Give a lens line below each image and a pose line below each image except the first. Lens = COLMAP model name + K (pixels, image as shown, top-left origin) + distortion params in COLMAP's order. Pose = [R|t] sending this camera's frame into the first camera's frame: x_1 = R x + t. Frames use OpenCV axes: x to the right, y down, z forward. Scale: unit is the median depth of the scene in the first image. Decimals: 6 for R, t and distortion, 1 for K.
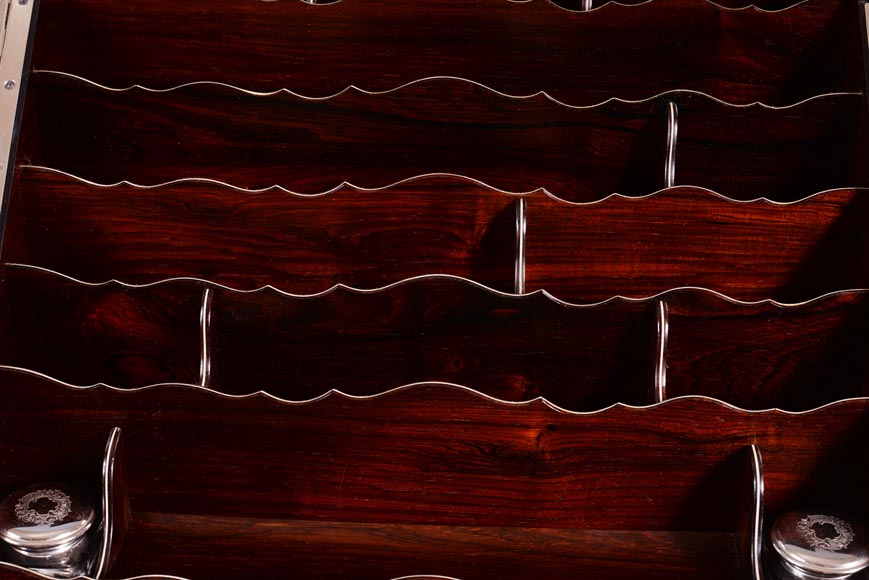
lens RADIAL K [[1273.8, 0, 433.5], [0, 1273.8, 288.3], [0, 0, 1]] dist [-0.066820, 0.000000]
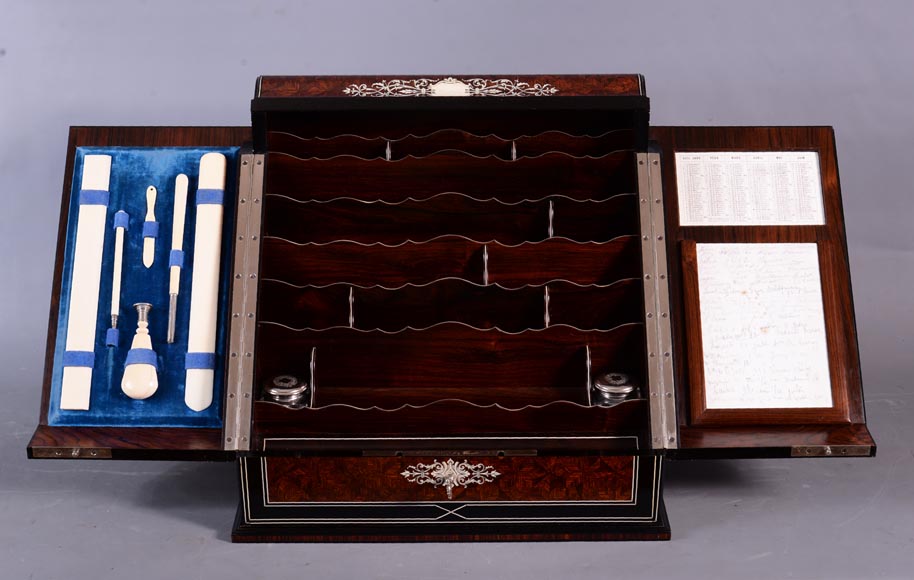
lens RADIAL K [[1454.8, 0, 458.2], [0, 1454.8, 289.5], [0, 0, 1]] dist [-0.155355, 0.000000]
pose [[0.999301, -0.029807, 0.022566, -0.042876], [0.031283, 0.997184, -0.068152, 0.191415], [-0.020471, 0.068810, 0.997420, -1.646186]]
